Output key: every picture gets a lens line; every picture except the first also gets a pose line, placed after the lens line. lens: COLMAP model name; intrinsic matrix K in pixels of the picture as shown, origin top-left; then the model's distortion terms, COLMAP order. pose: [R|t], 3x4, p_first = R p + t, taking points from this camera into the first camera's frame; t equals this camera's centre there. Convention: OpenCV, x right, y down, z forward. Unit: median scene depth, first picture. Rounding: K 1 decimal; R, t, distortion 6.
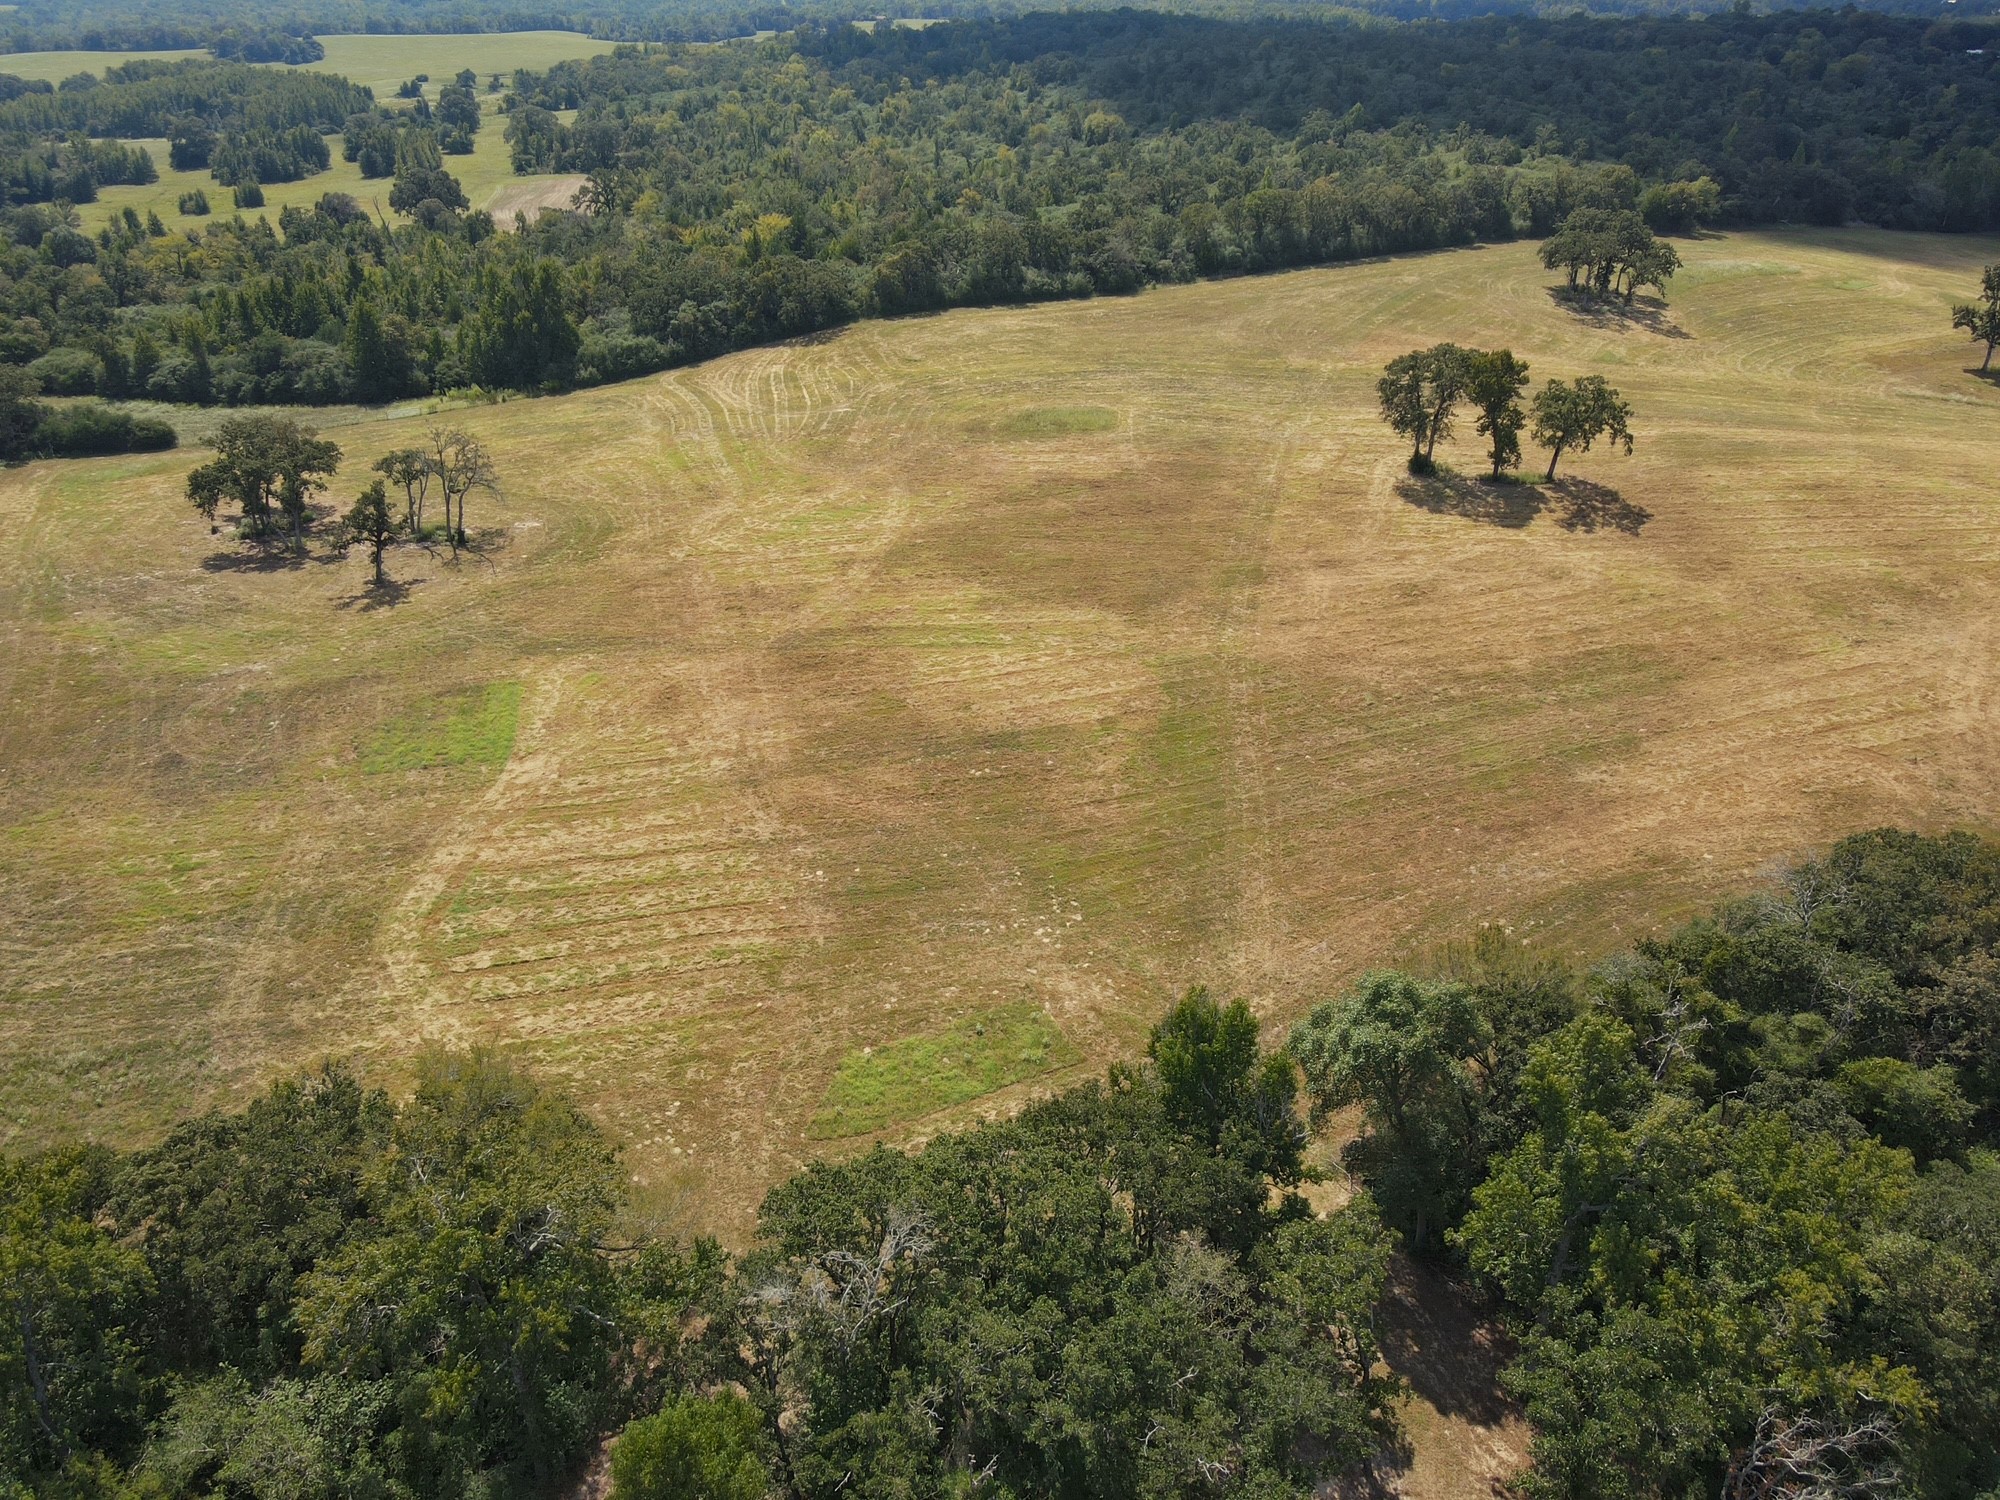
lens RADIAL K [[1465.1, 0, 996.8], [0, 1465.1, 747.7], [0, 0, 1]] dist [0.016276, -0.003295]
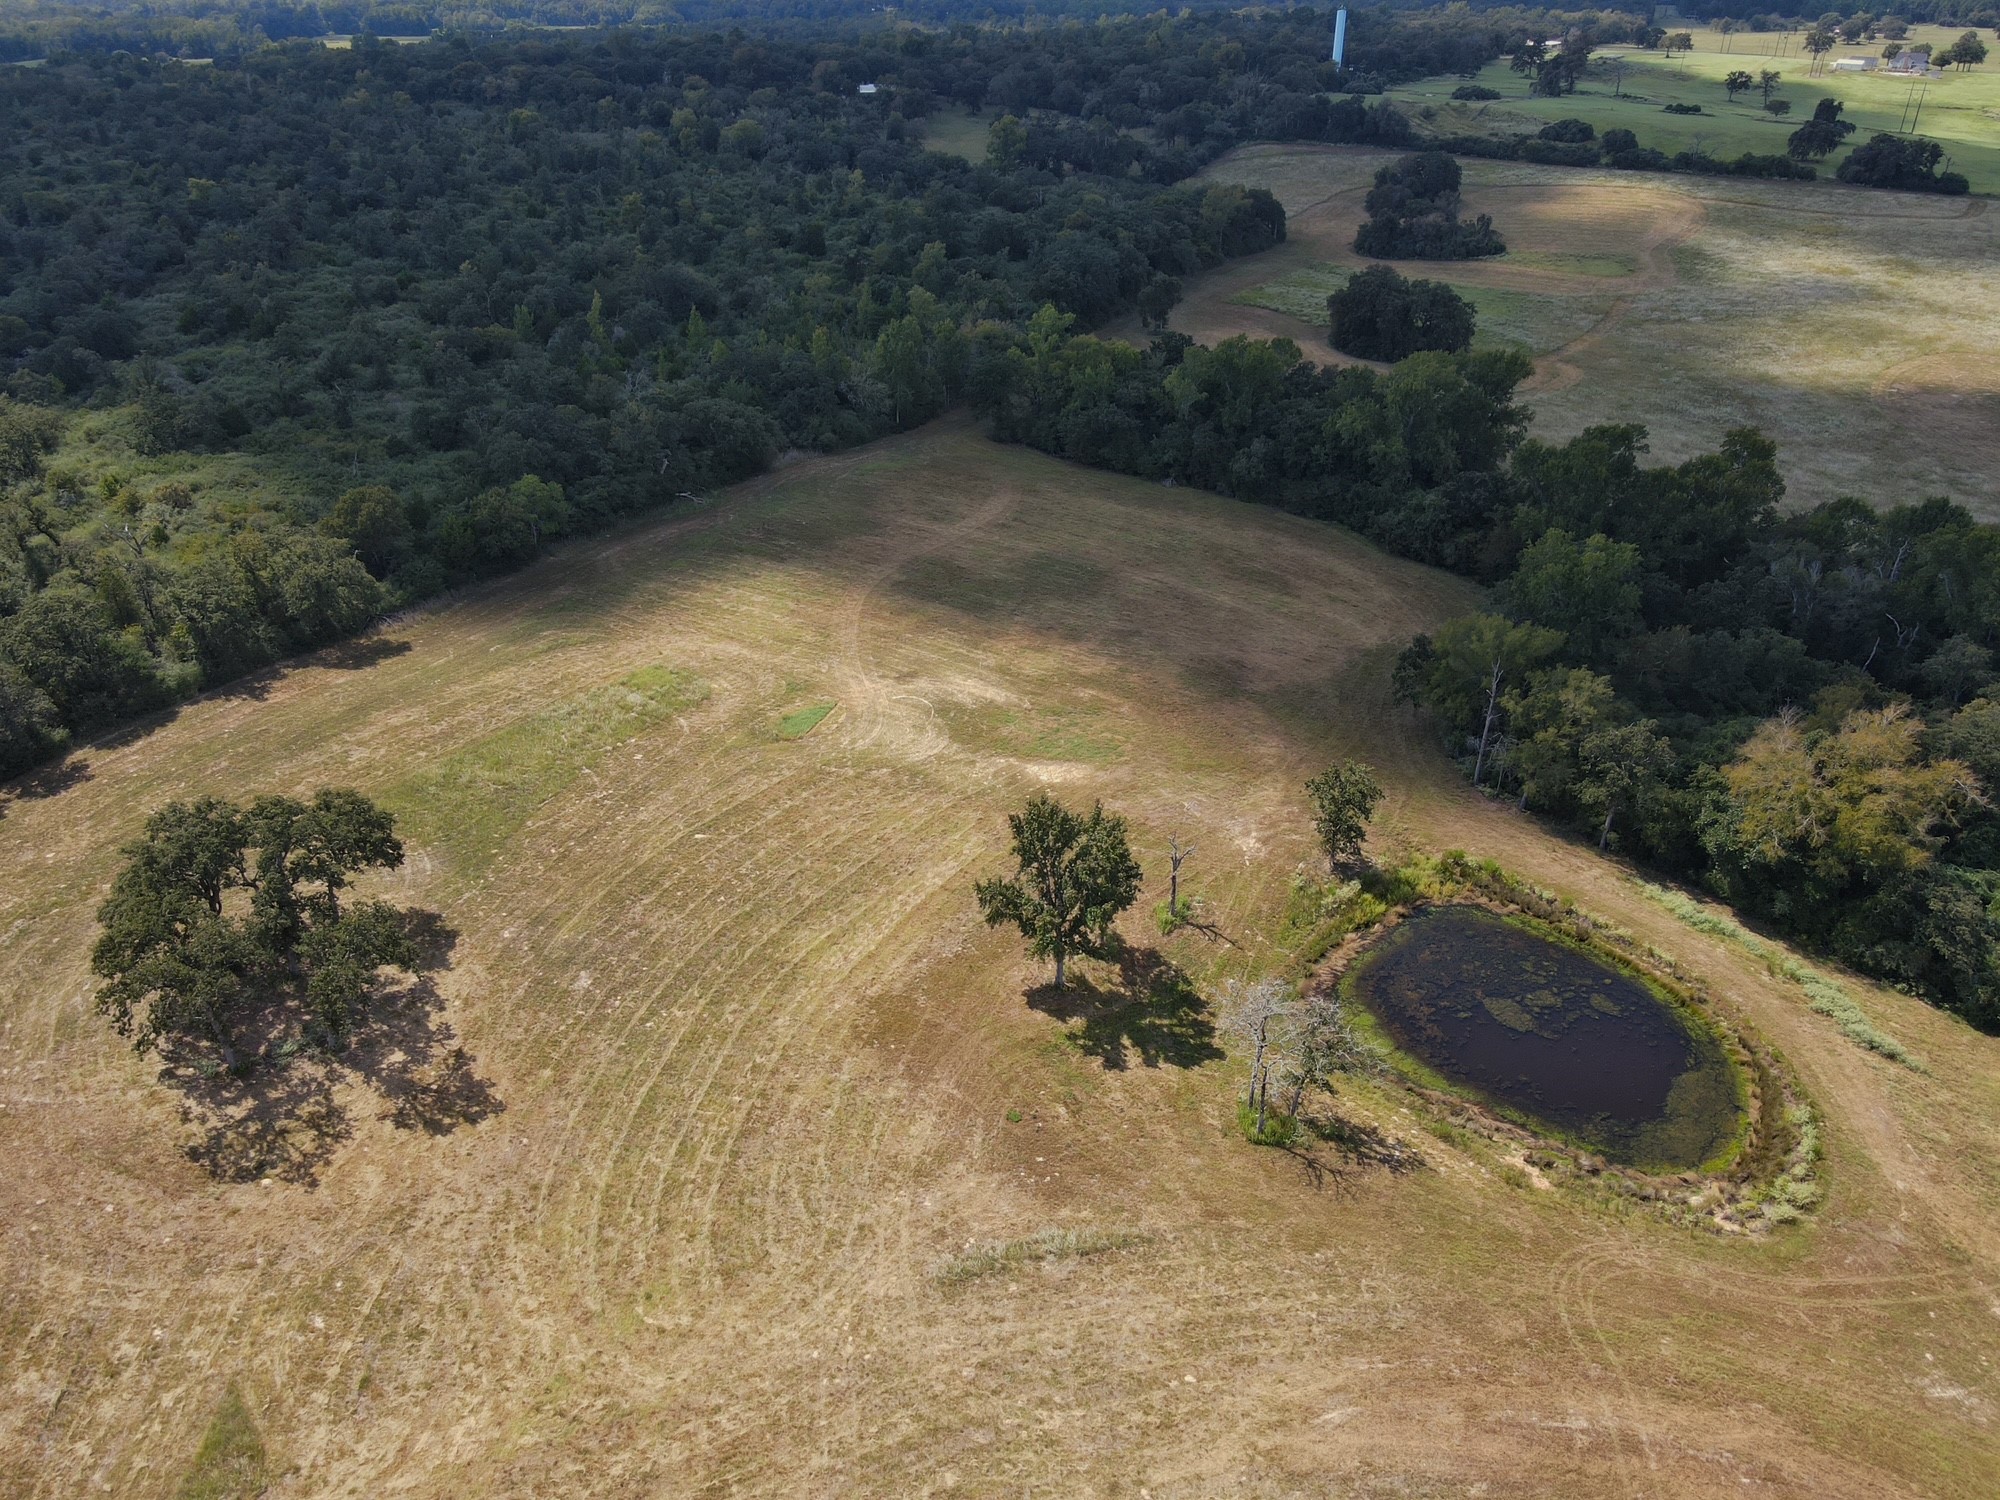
lens RADIAL K [[1465.1, 0, 997.2], [0, 1465.1, 749.7], [0, 0, 1]] dist [0.016276, -0.003295]
pose [[0.813504, -0.283078, 0.508013, 0.510810], [0.278005, 0.956555, 0.087835, -0.474049], [-0.510807, 0.069776, 0.856859, 0.698514]]
